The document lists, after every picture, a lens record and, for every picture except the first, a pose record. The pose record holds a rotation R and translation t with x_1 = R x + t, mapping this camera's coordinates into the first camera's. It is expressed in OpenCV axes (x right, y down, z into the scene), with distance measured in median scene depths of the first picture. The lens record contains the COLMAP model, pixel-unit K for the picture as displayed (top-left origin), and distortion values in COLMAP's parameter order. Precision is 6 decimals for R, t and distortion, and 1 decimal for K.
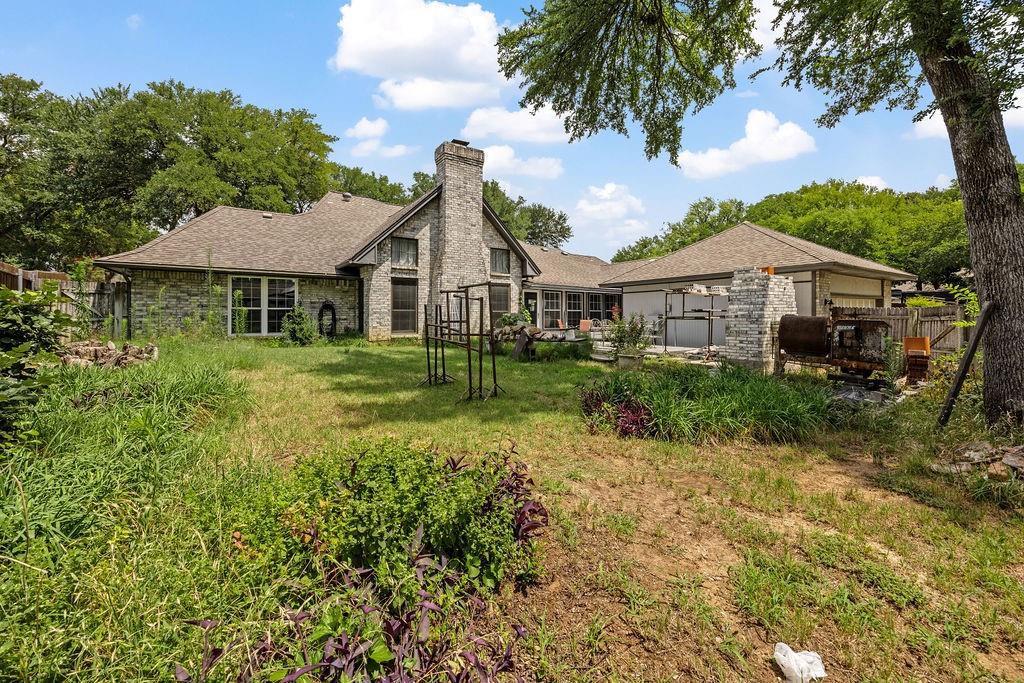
lens RADIAL K [[419.3, 0, 511.9], [0, 419.3, 325.1], [0, 0, 1]] dist [-0.000124, -0.000007]
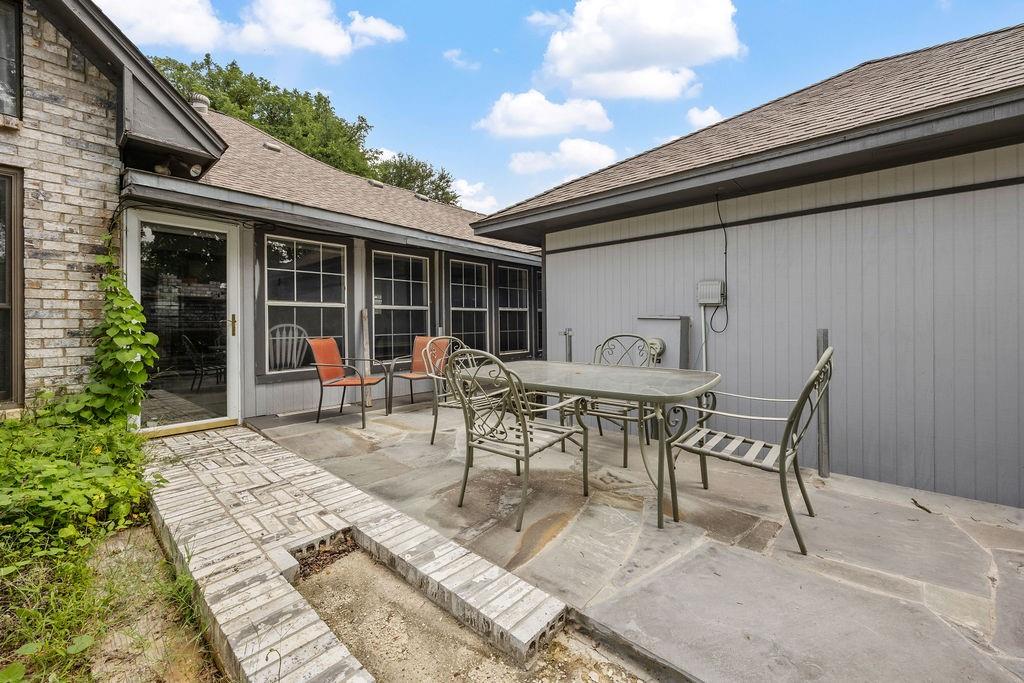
lens RADIAL K [[419.3, 0, 511.9], [0, 419.3, 325.1], [0, 0, 1]] dist [-0.000124, -0.000007]
pose [[0.976328, -0.004111, 0.216258, 0.098482], [0.008851, 0.999741, -0.020953, -0.008788], [-0.216116, 0.022372, 0.976111, 0.405826]]
